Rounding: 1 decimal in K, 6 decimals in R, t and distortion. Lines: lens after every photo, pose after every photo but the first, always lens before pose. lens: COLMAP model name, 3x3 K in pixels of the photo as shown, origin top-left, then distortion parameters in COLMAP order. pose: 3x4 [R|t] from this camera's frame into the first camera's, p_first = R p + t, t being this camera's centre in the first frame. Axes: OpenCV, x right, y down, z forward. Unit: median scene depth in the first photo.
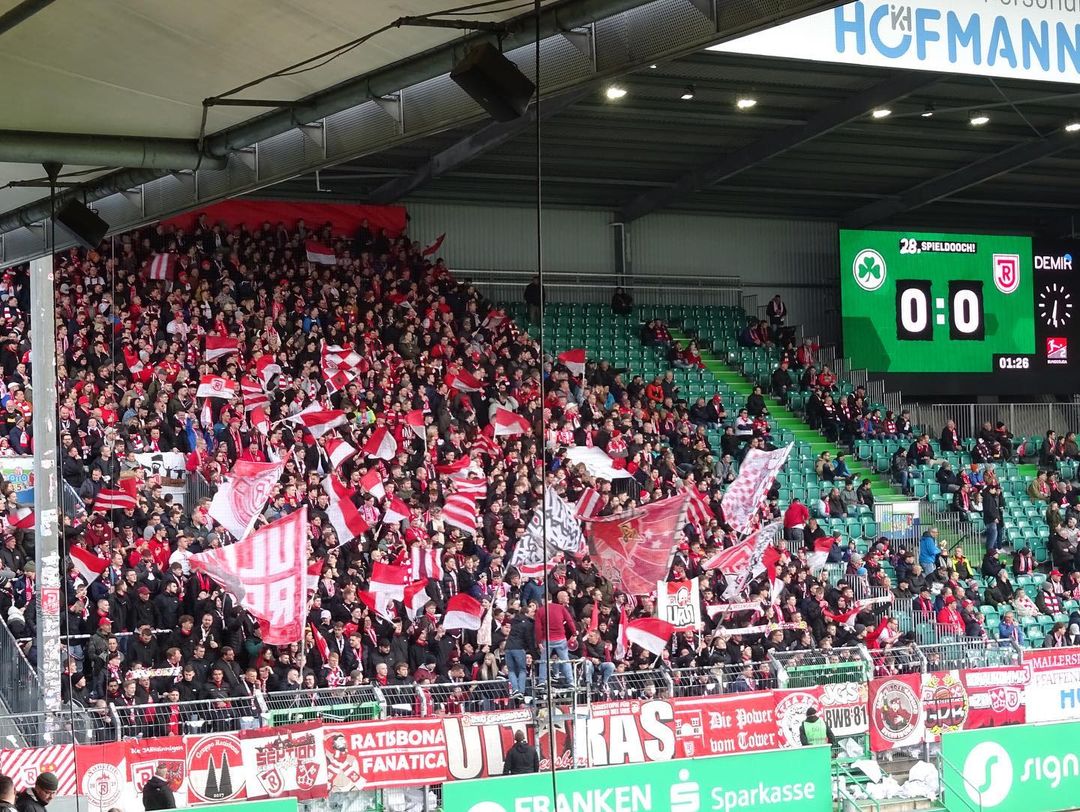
lens RADIAL K [[2268.7, 0, 539.6], [0, 2268.7, 371.2], [0, 0, 1]] dist [0.040722, -0.328701]
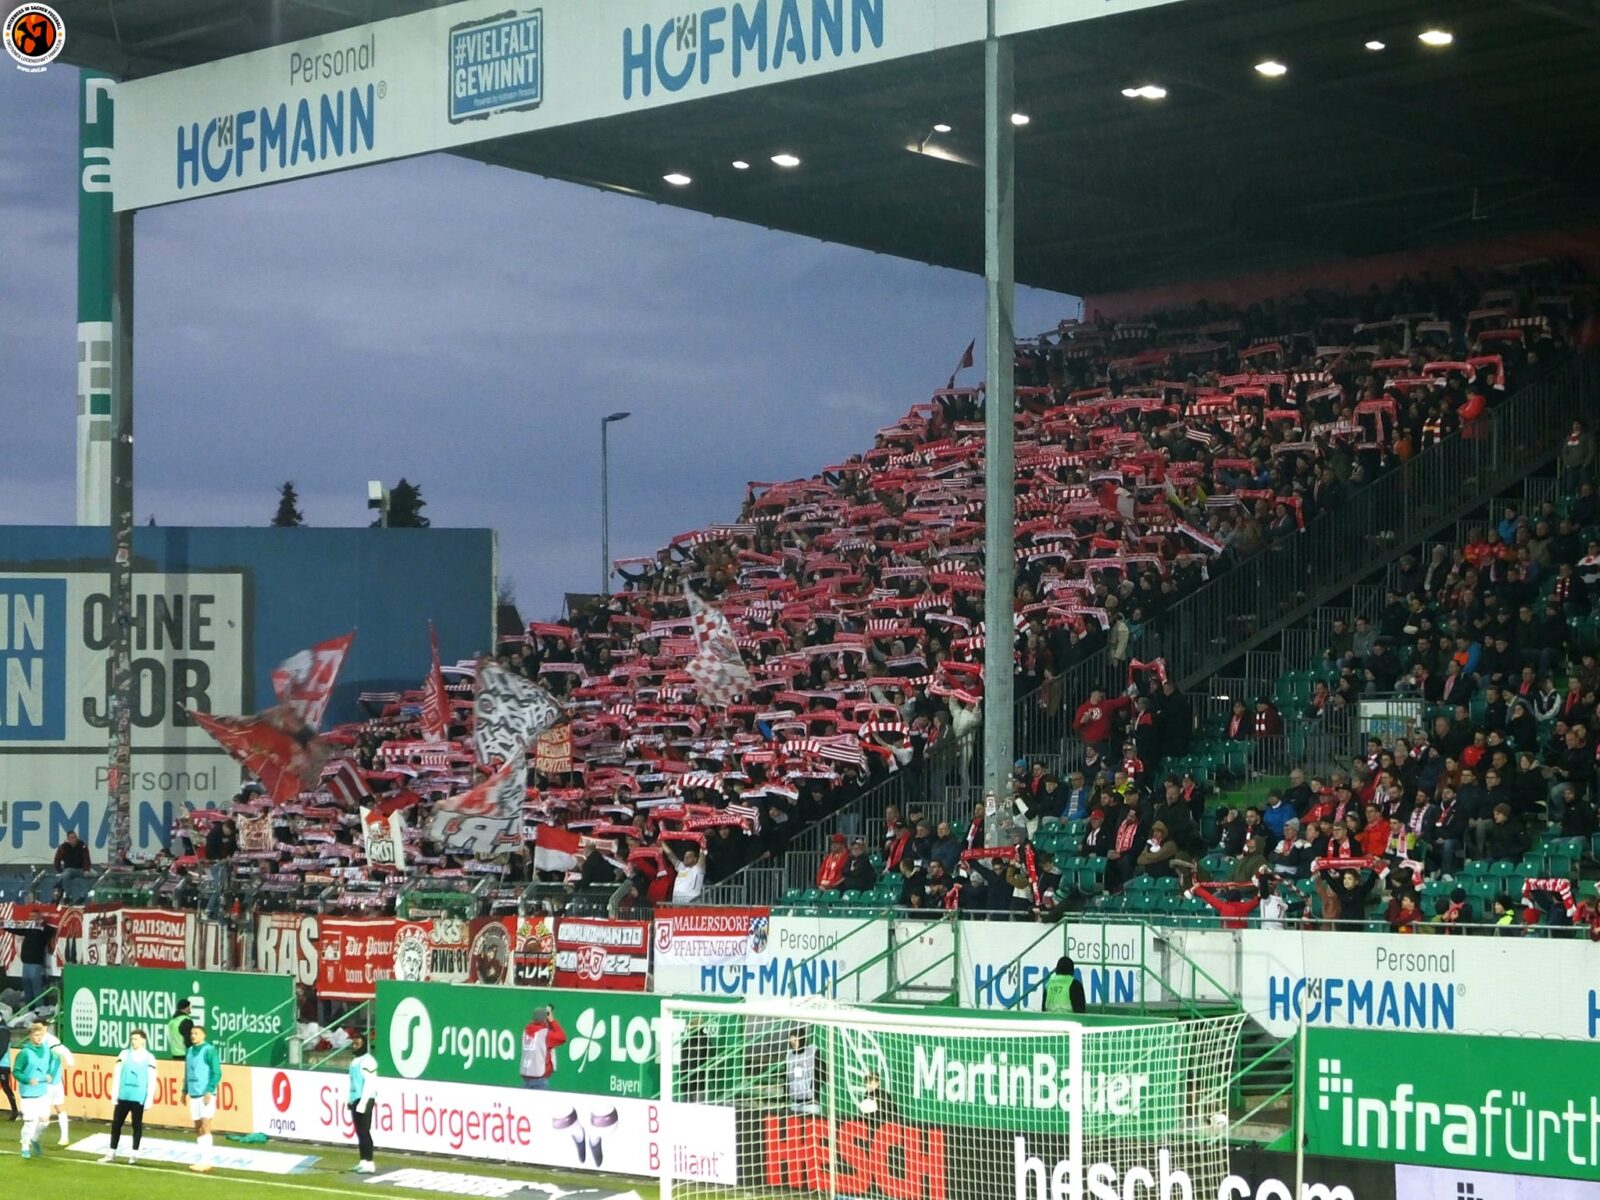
lens RADIAL K [[5330.9, 0, 800.0], [0, 5330.9, 600.0], [0, 0, 1]] dist [0.159799, 0.576556]
pose [[0.073538, -0.009049, -0.997251, 2.116066], [0.055715, 0.998434, -0.004951, 0.041246], [0.995735, -0.055198, 0.073927, 1.022105]]
